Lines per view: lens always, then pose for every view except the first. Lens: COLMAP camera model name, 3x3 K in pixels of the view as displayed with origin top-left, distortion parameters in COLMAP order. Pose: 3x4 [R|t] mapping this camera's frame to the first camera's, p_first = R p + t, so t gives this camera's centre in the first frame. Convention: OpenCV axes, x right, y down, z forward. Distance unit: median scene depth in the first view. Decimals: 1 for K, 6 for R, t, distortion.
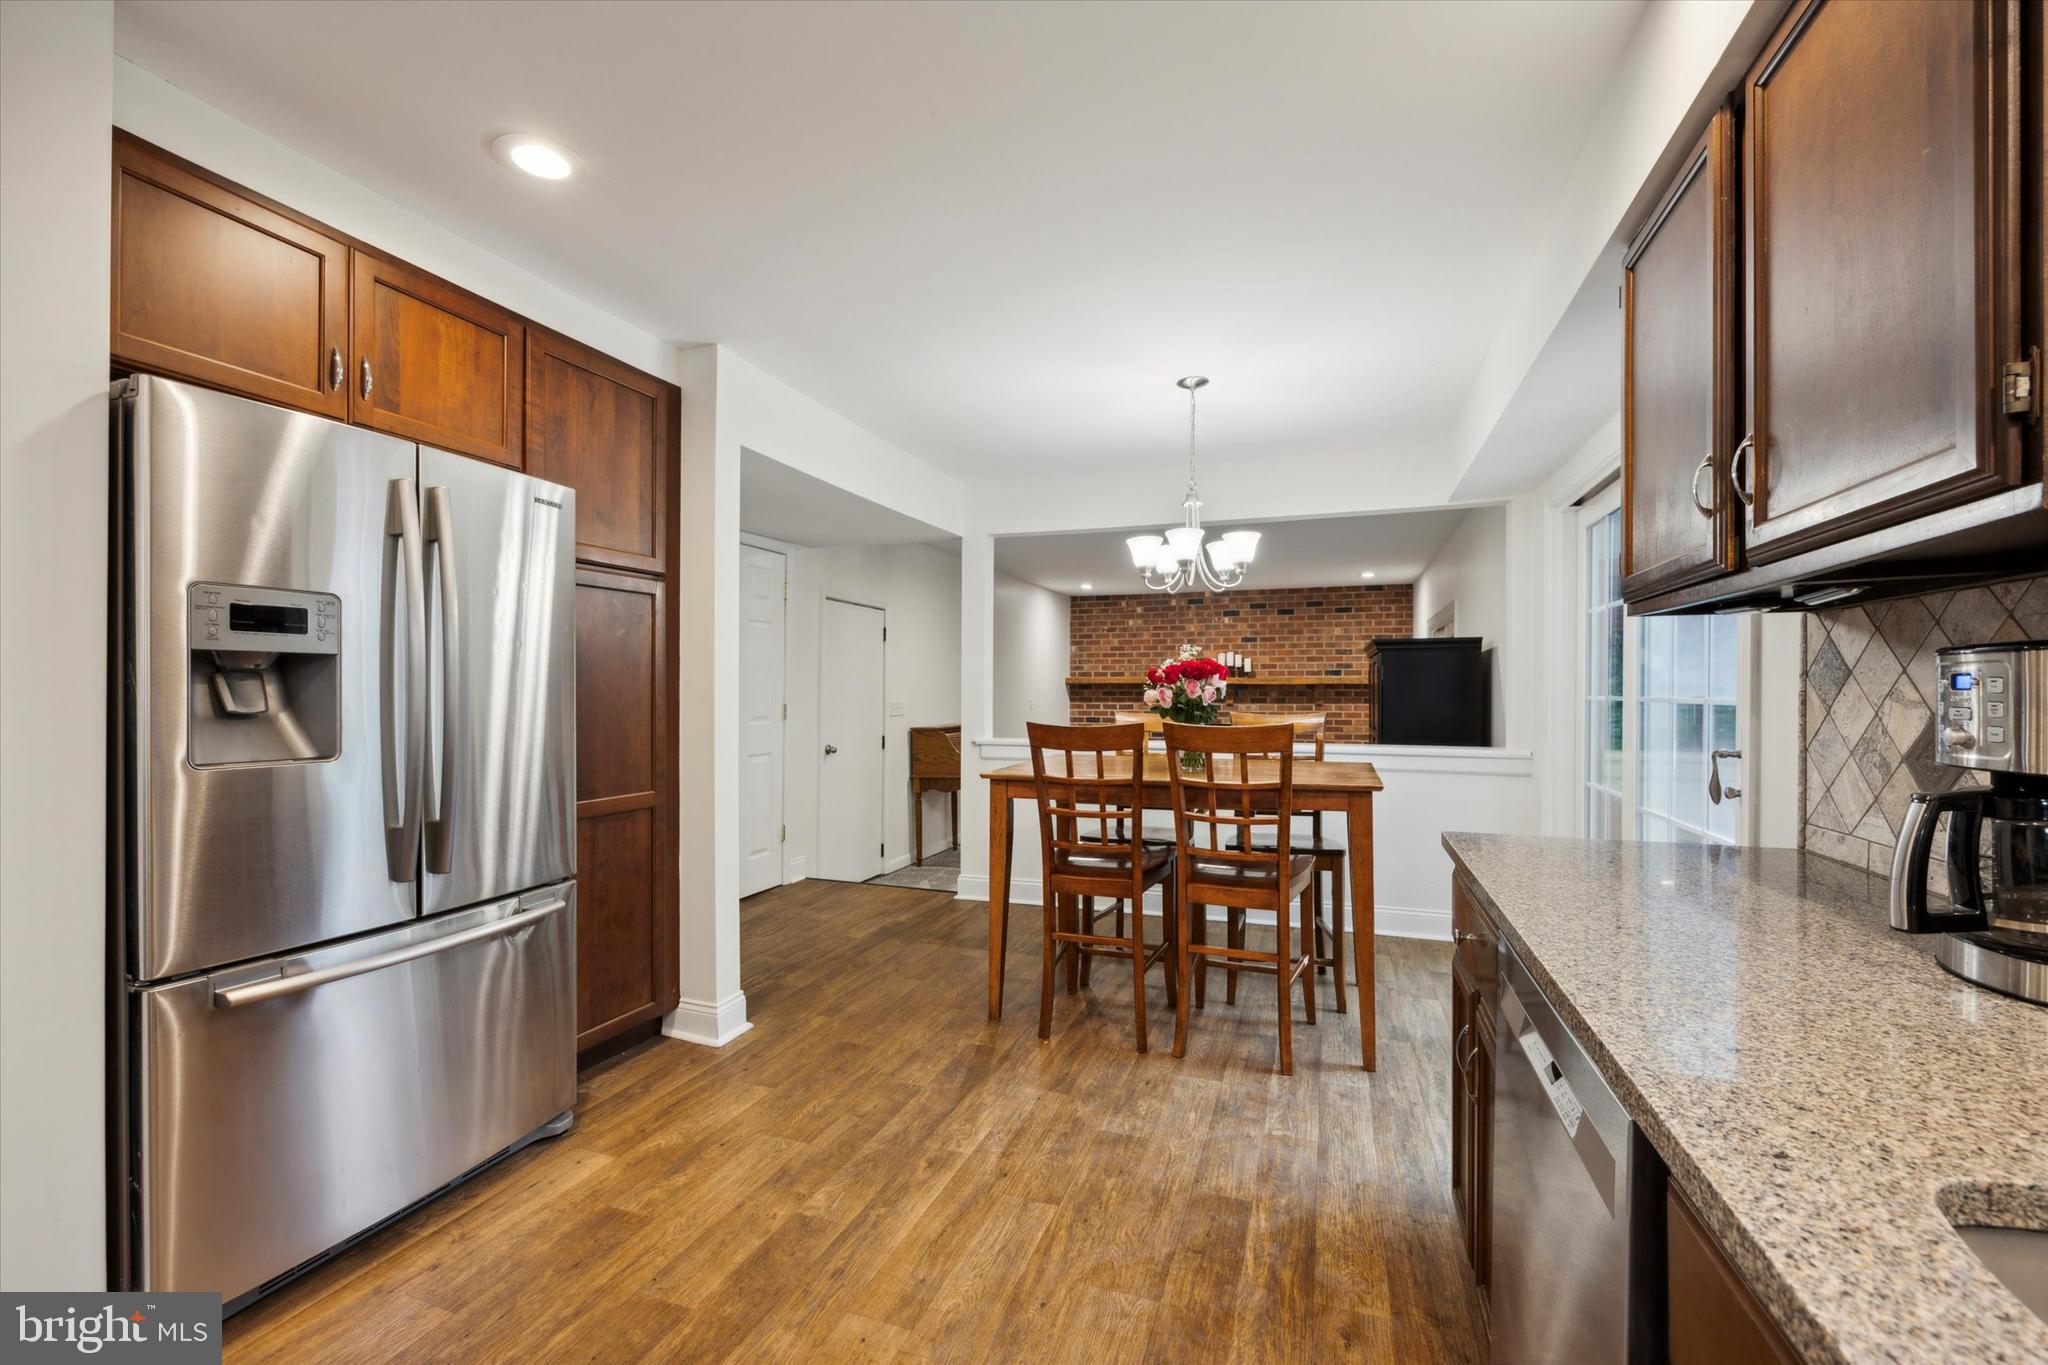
lens RADIAL K [[843.9, 0, 1023.5], [0, 843.9, 692.0], [0, 0, 1]] dist [-0.004108, 0.000041]
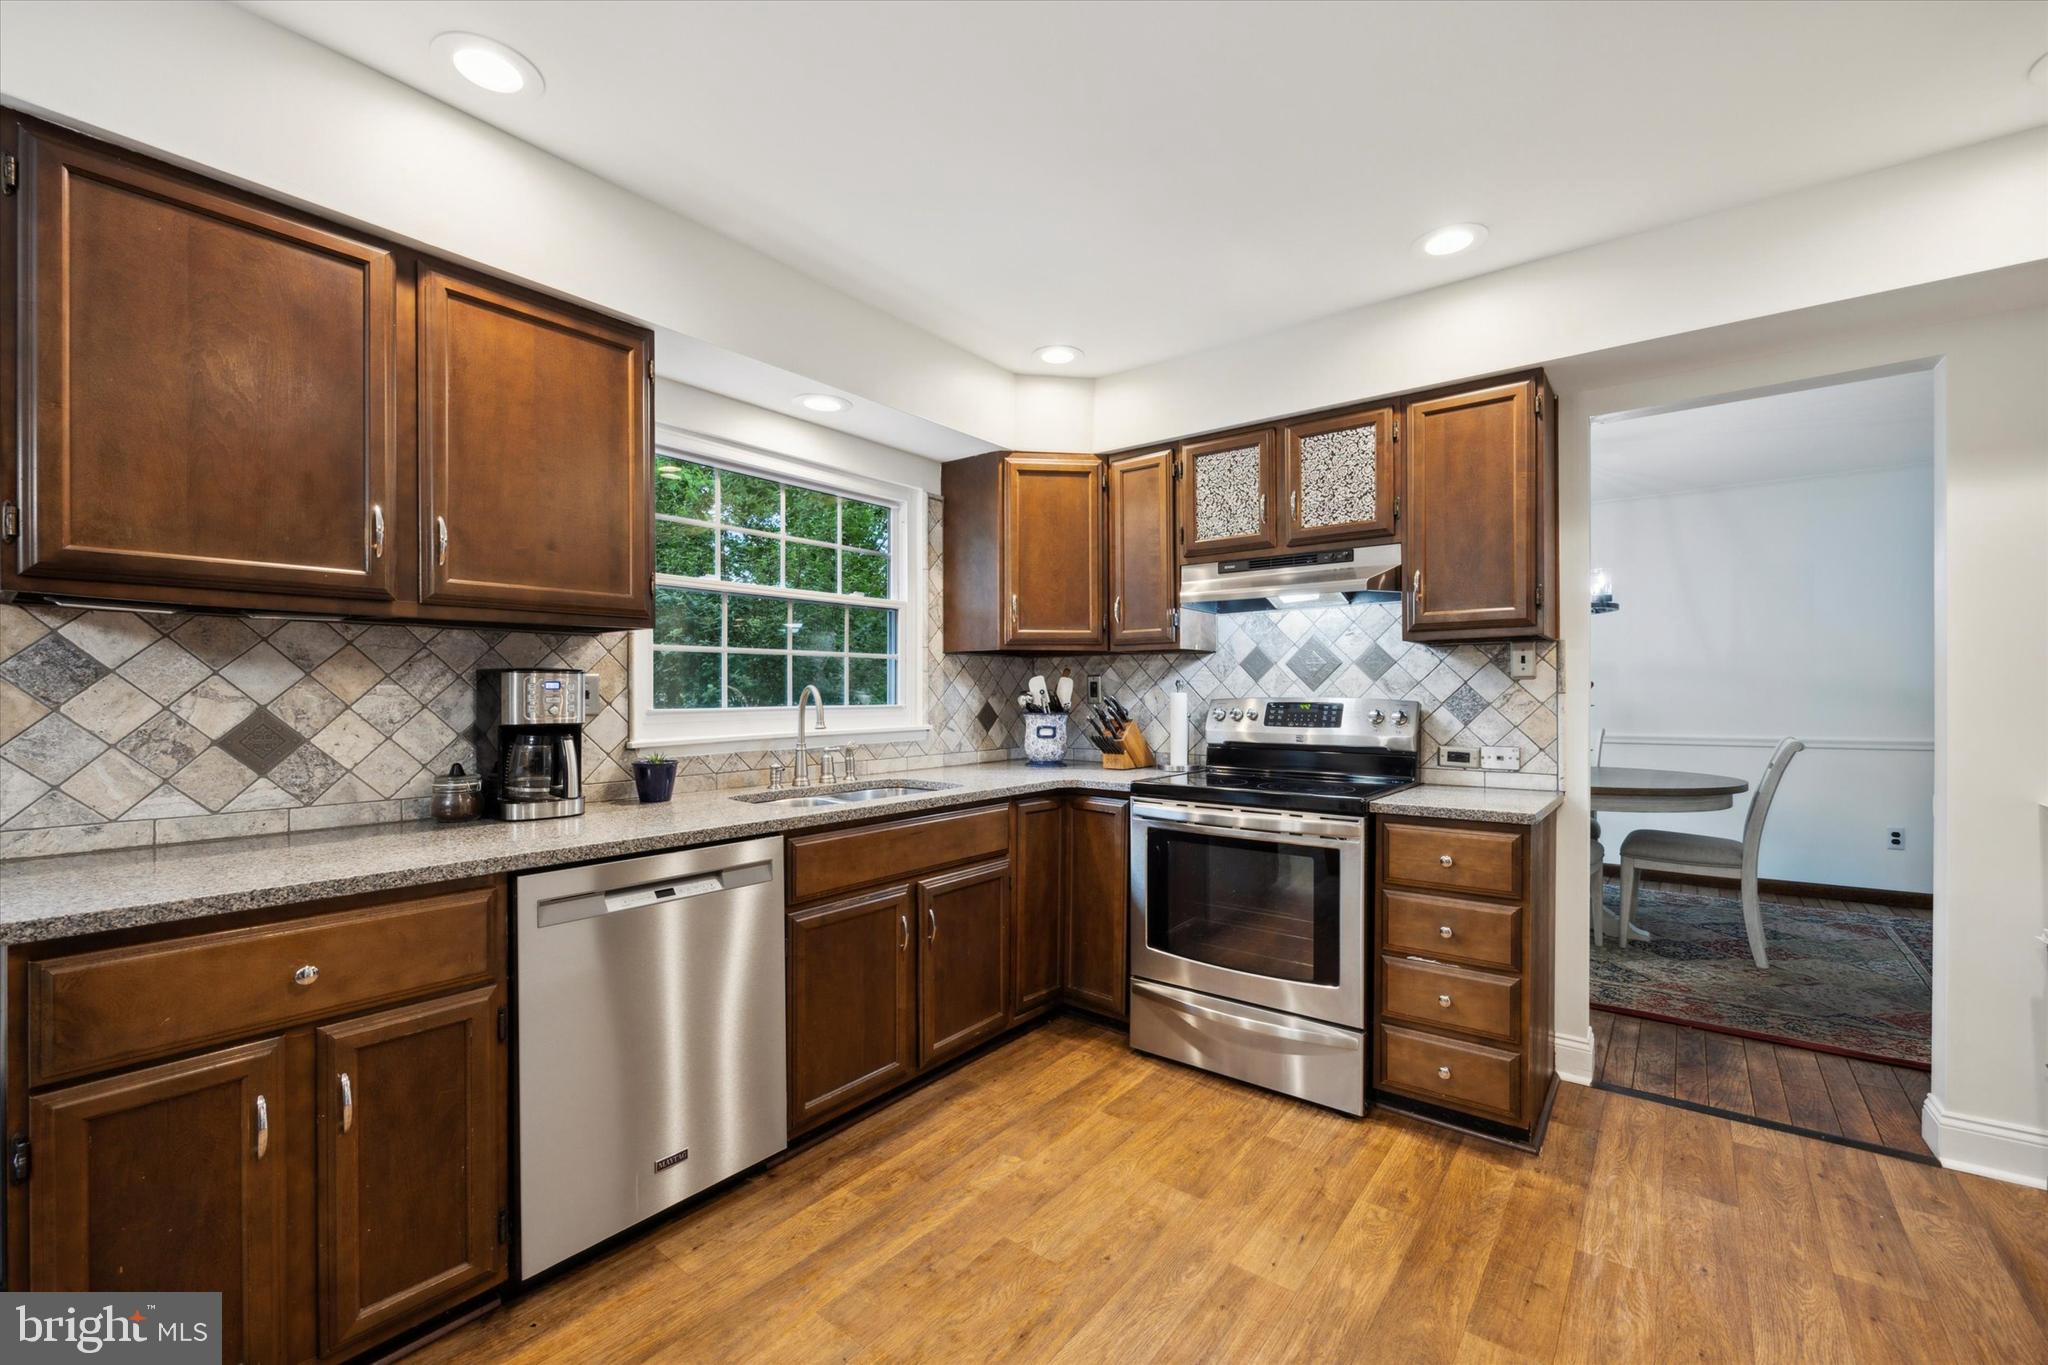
lens RADIAL K [[843.9, 0, 1032.9], [0, 843.9, 692.4], [0, 0, 1]] dist [-0.004108, 0.000041]
pose [[-0.953601, -0.000400, 0.301074, -0.395900], [-0.000693, 0.999999, -0.000865, 0.003276], [-0.301074, -0.001033, -0.953600, 1.419752]]
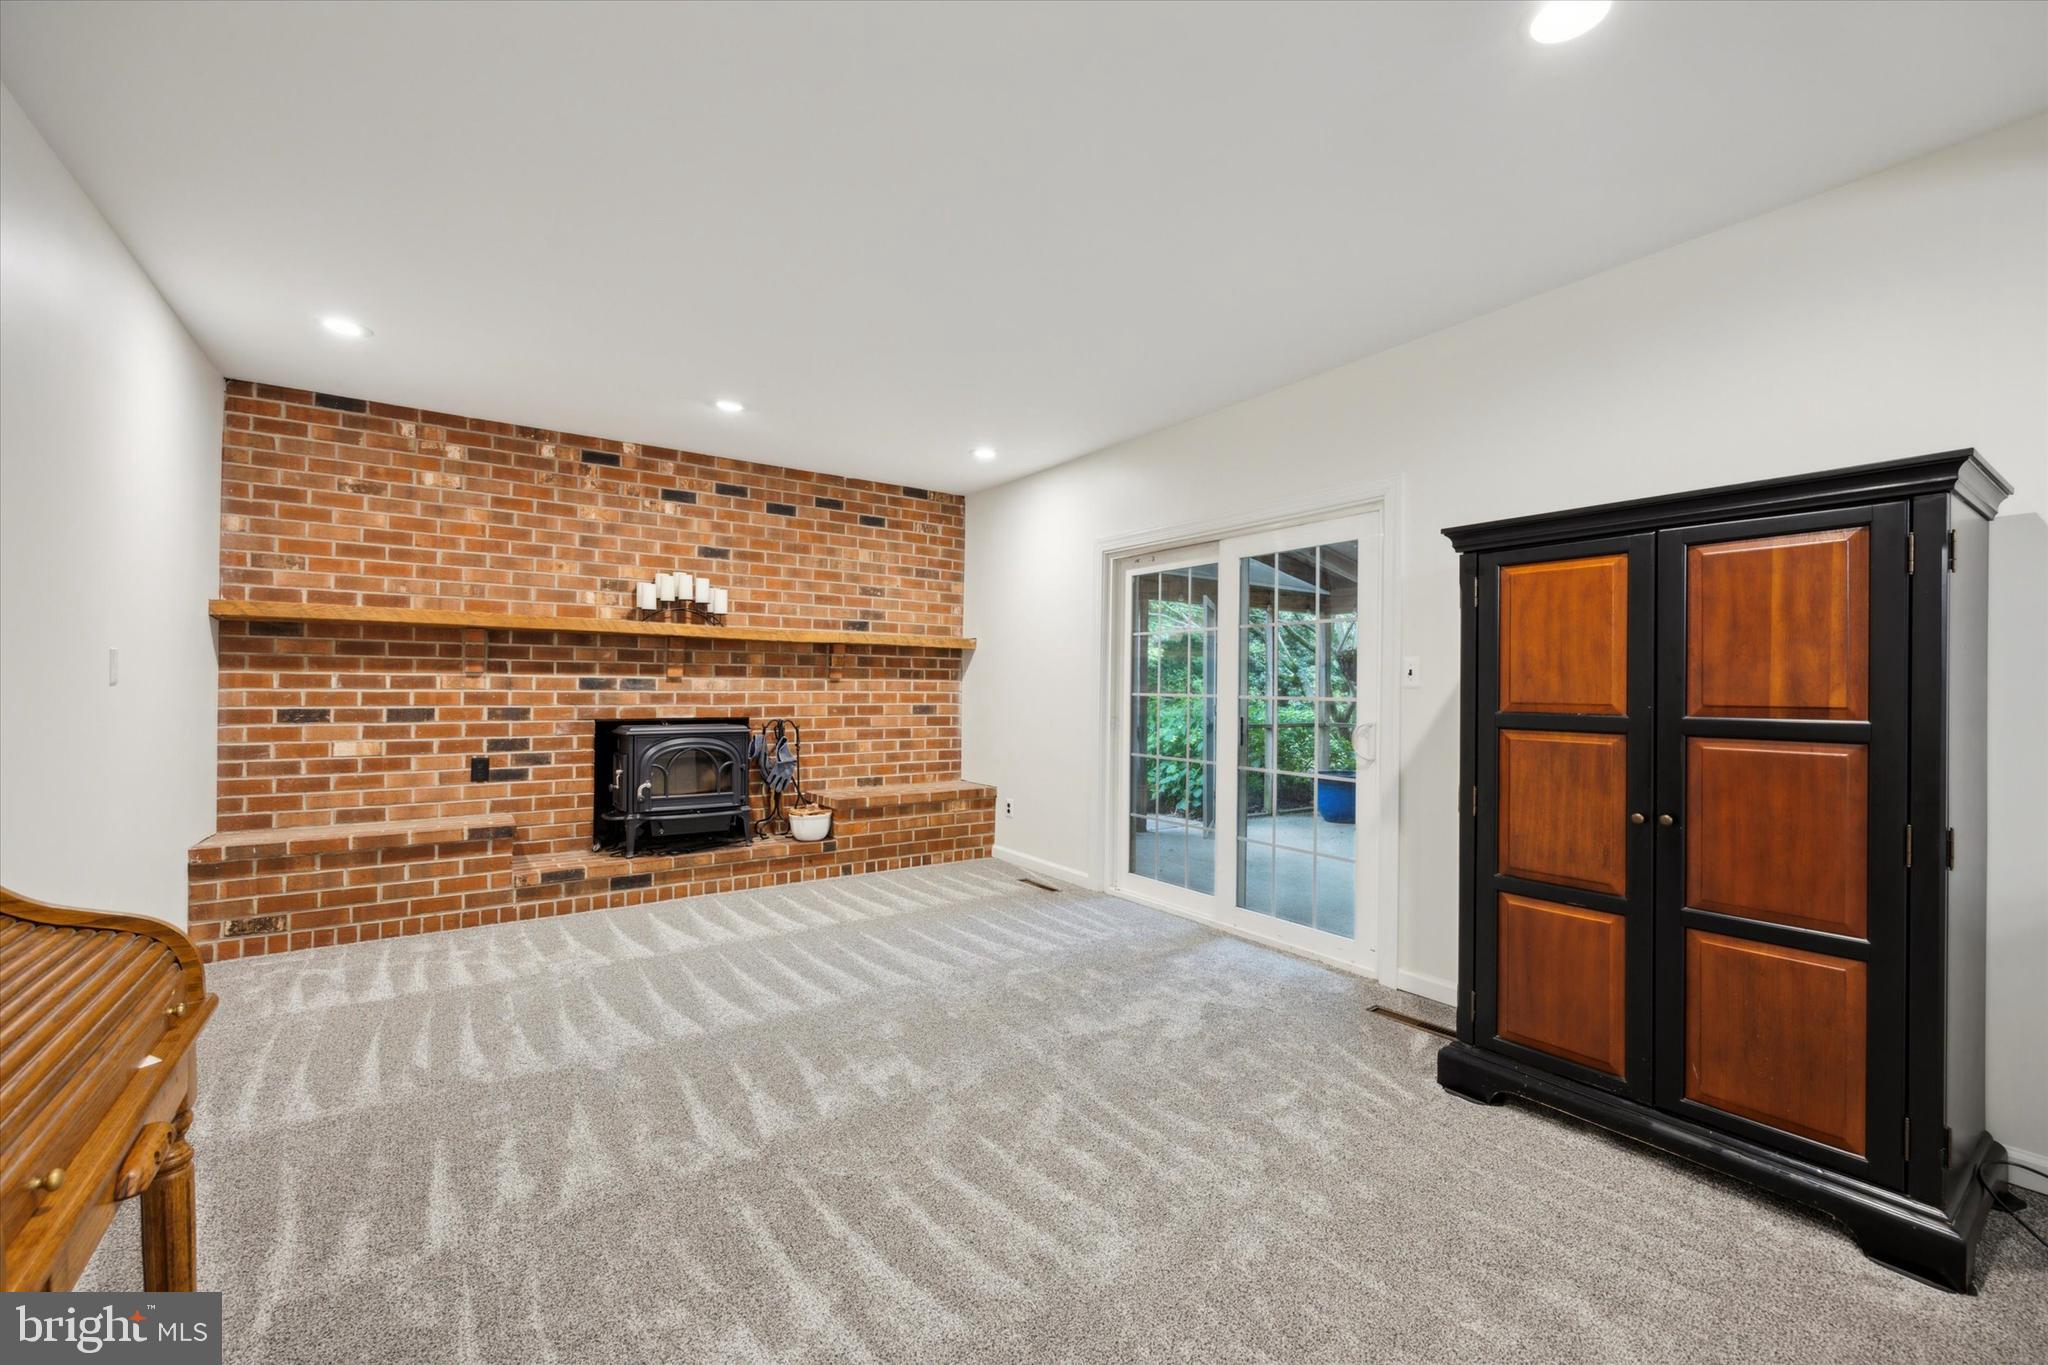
lens RADIAL K [[843.9, 0, 1017.4], [0, 843.9, 687.6], [0, 0, 1]] dist [-0.004108, 0.000041]
pose [[0.569086, 0.003933, 0.822269, -0.050789], [-0.010422, 0.999943, 0.002430, 0.017363], [-0.822212, -0.009952, 0.569094, 0.557462]]
